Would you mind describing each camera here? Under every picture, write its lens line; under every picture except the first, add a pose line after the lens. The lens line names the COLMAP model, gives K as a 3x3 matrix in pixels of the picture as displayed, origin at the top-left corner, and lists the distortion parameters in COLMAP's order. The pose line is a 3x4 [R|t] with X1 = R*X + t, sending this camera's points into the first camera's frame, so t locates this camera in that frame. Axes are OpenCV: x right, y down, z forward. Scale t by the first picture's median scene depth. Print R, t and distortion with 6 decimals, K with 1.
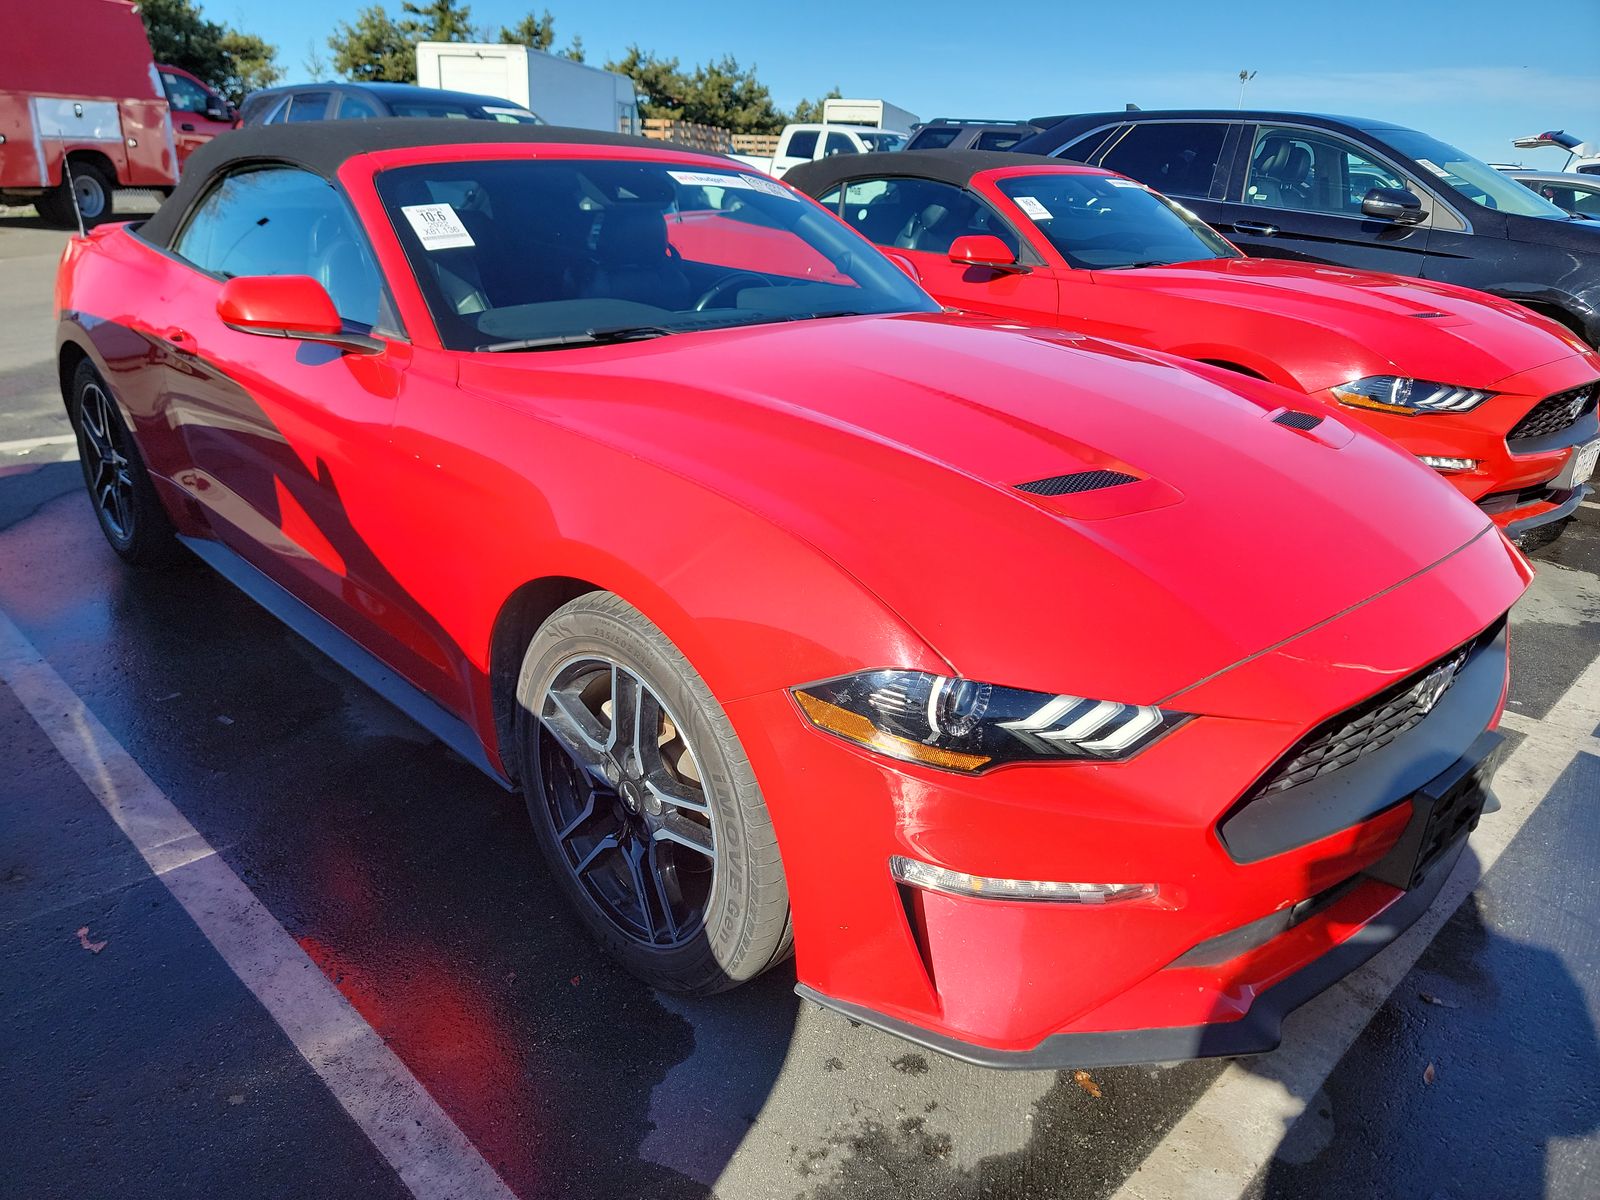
lens RADIAL K [[1148.5, 0, 804.7], [0, 1148.5, 595.9], [0, 0, 1]] dist [0.054867, -0.033246]
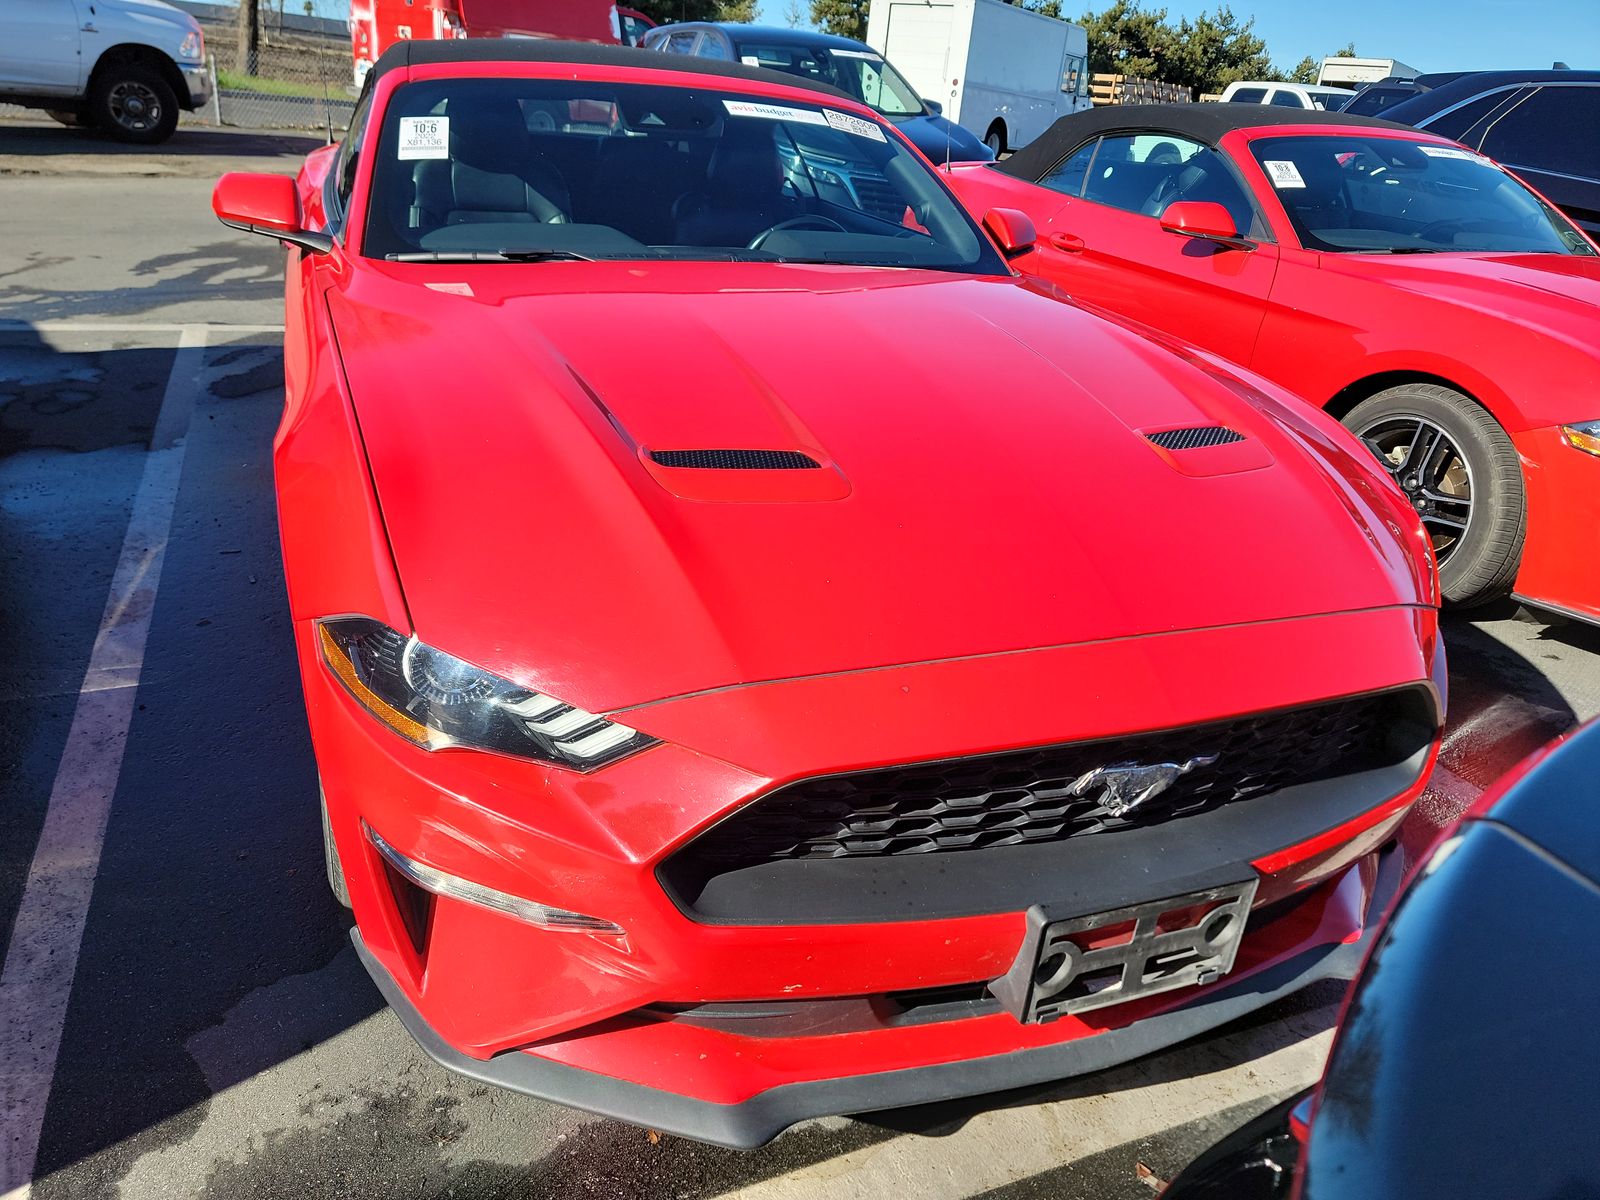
lens RADIAL K [[1148.5, 0, 796.3], [0, 1148.5, 607.8], [0, 0, 1]] dist [0.054867, -0.033246]
pose [[0.925496, 0.187027, -0.329361, 0.206821], [-0.173489, 0.982323, 0.070310, -0.020317], [0.336689, -0.007931, 0.941582, 0.071430]]
